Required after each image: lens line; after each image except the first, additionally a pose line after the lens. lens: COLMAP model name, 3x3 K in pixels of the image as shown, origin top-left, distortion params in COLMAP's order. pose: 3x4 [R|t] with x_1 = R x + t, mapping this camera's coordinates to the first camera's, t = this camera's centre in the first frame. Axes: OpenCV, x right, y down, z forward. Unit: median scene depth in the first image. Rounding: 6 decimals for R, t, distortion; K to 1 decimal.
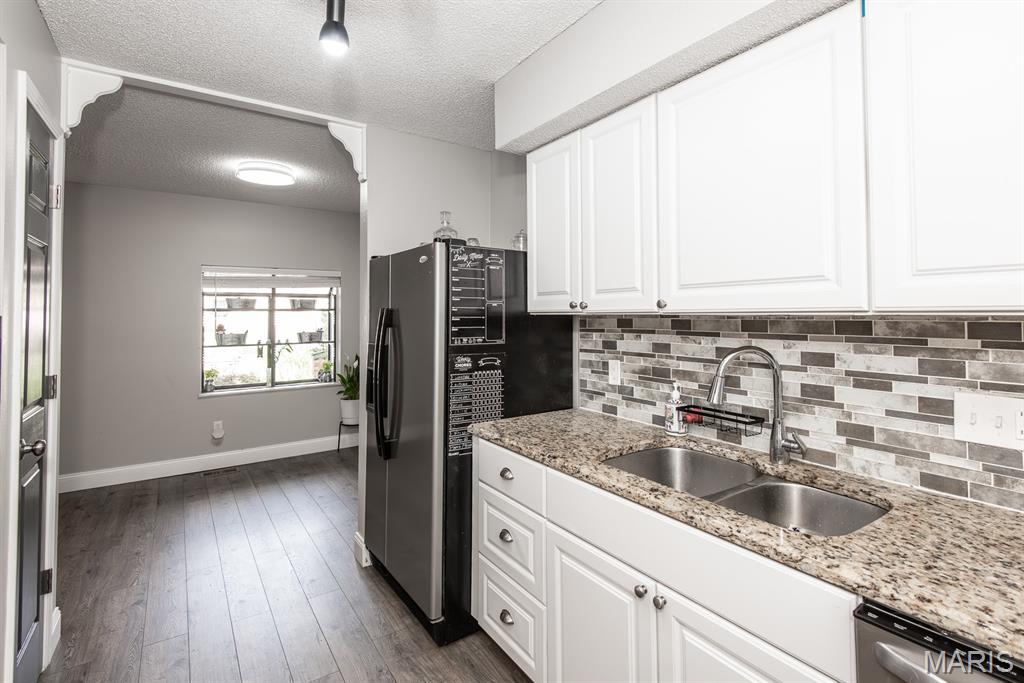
lens RADIAL K [[492.6, 0, 521.9], [0, 492.6, 300.1], [0, 0, 1]] dist [0.045443, -0.021437]
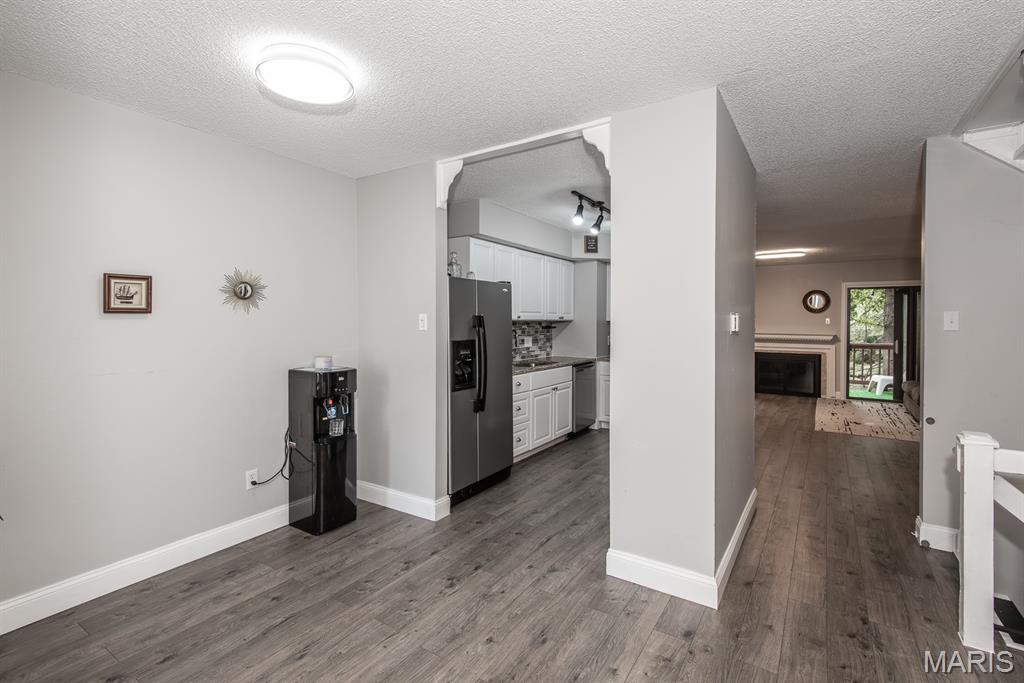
lens RADIAL K [[457.9, 0, 515.4], [0, 457.9, 324.5], [0, 0, 1]] dist [0.001536, 0.000021]
pose [[-0.367179, -0.004176, 0.930141, -1.931667], [-0.028955, 0.999557, -0.006942, 0.061908], [-0.929700, -0.029481, -0.367137, 1.669638]]
